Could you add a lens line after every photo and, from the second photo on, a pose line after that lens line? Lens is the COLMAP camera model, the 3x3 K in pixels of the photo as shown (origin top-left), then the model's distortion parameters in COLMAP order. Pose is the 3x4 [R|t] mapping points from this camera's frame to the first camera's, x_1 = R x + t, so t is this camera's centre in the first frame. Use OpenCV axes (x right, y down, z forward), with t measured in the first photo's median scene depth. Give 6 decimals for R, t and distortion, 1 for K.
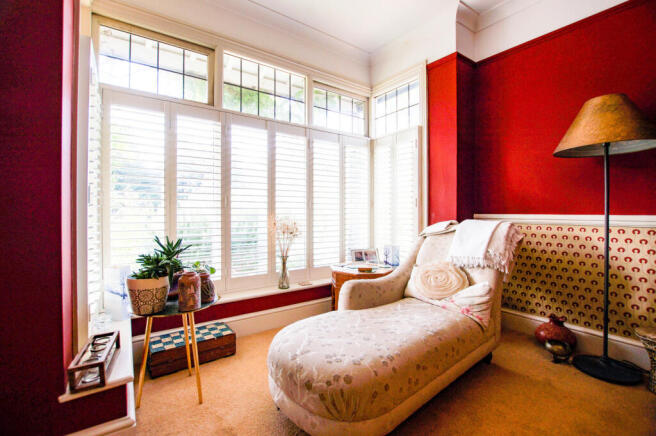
lens RADIAL K [[290.4, 0, 342.2], [0, 290.4, 210.8], [0, 0, 1]] dist [-0.035944, -0.000044]
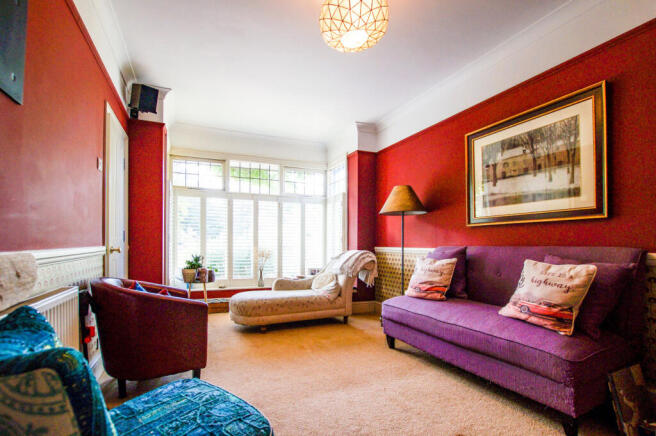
lens RADIAL K [[295.0, 0, 329.3], [0, 295.0, 238.4], [0, 0, 1]] dist [-0.025783, 0.000205]
pose [[0.976556, -0.002026, -0.215254, 0.611324], [-0.001542, 0.999864, -0.016405, -0.006932], [0.215258, 0.016352, 0.976420, -0.720731]]
